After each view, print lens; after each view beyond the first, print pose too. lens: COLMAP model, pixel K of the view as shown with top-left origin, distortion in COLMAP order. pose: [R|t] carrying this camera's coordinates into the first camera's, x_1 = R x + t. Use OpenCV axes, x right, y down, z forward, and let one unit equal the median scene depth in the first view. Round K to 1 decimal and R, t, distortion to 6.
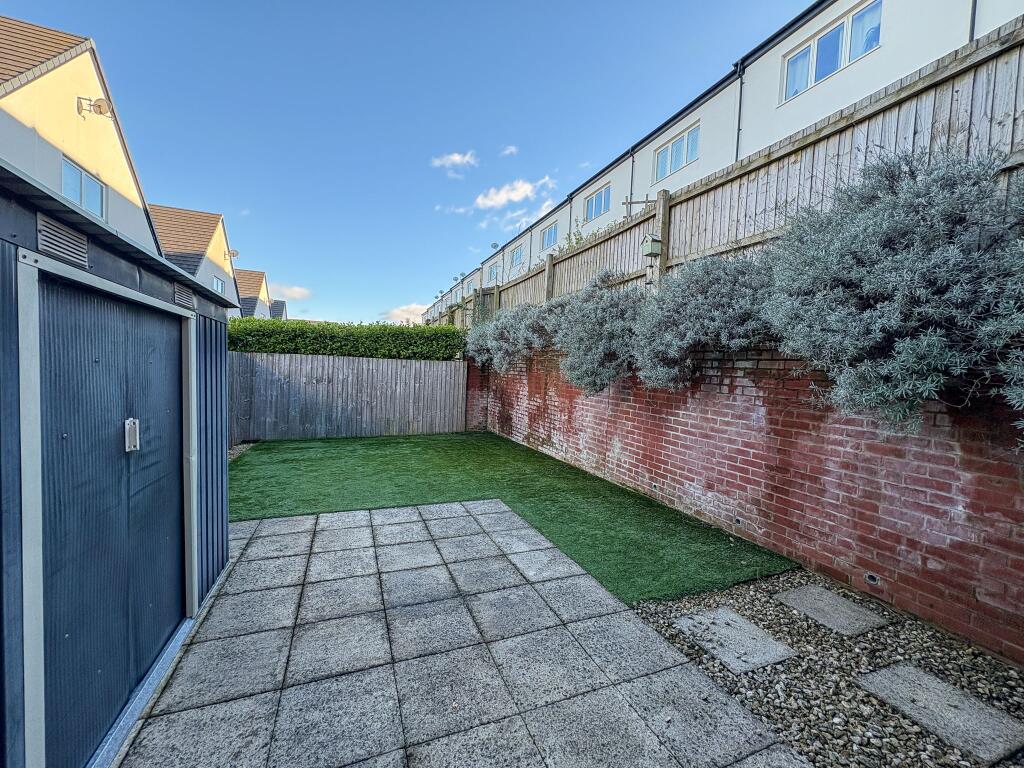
lens RADIAL K [[407.6, 0, 513.2], [0, 407.6, 385.7], [0, 0, 1]] dist [-0.002205, 0.000275]
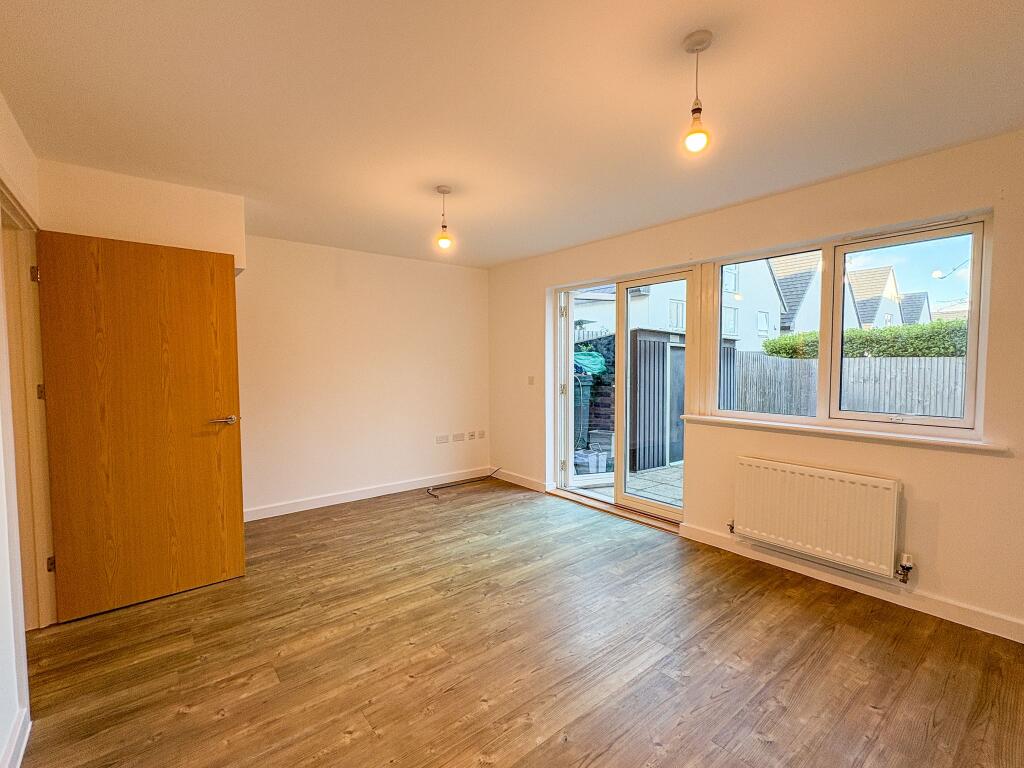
lens RADIAL K [[461.4, 0, 513.1], [0, 461.4, 388.6], [0, 0, 1]] dist [-0.004360, 0.001543]
pose [[0.291167, 0.005710, -0.956655, 0.893409], [-0.024360, 0.999702, -0.001447, 0.071202], [0.956362, 0.023725, 0.291219, -0.600331]]
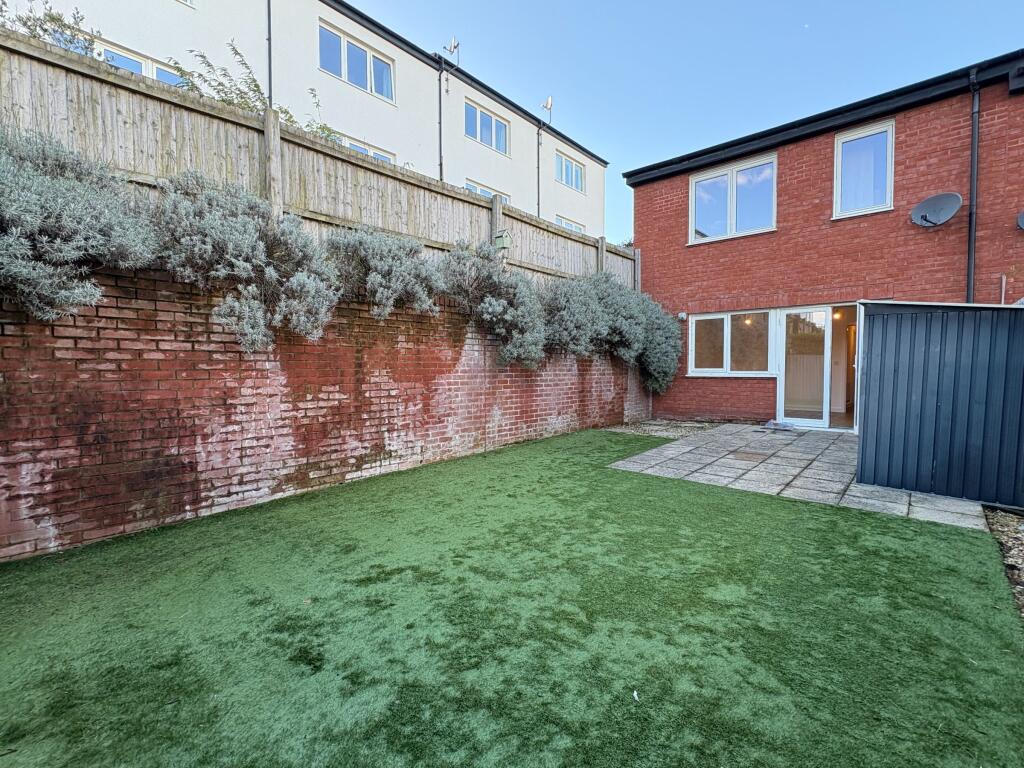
lens RADIAL K [[461.4, 0, 514.2], [0, 461.4, 383.1], [0, 0, 1]] dist [-0.004360, 0.001543]
pose [[-0.438561, -0.077318, 0.895369, -1.011524], [0.022283, 0.995050, 0.096840, -0.061975], [-0.898425, 0.062421, -0.434668, 1.751497]]
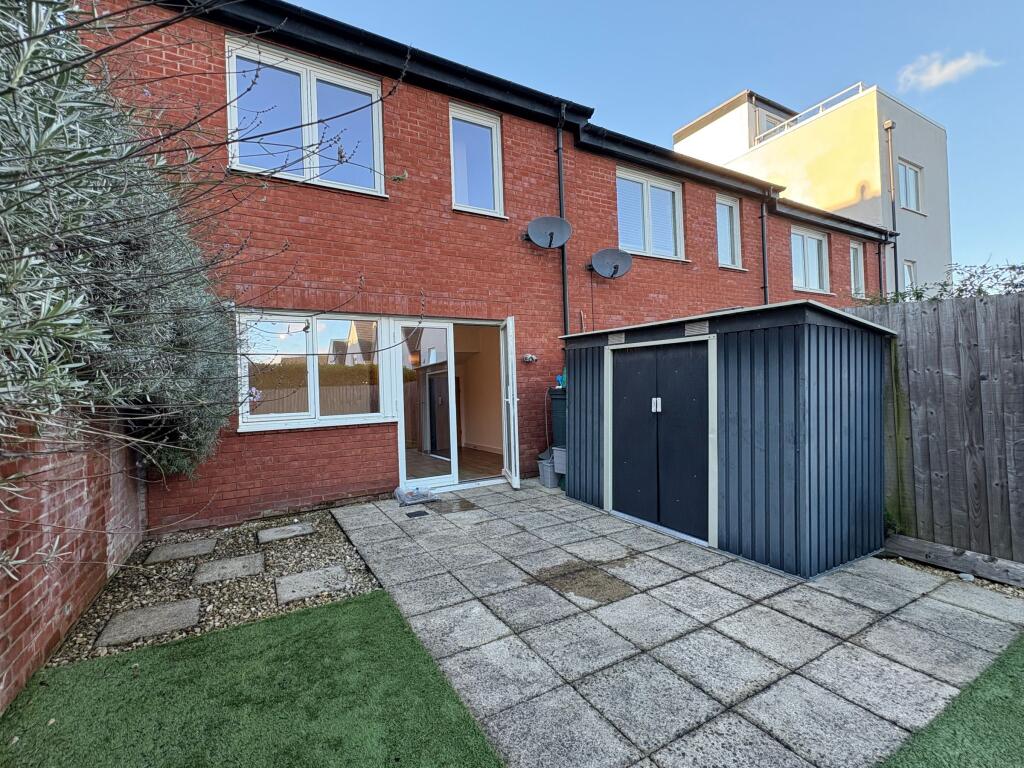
lens RADIAL K [[461.4, 0, 512.3], [0, 461.4, 385.1], [0, 0, 1]] dist [-0.004360, 0.001543]
pose [[-0.990715, -0.013040, -0.135328, 0.067344], [-0.017162, 0.999422, 0.029336, -0.017709], [0.134867, 0.031387, -0.990366, 1.228610]]
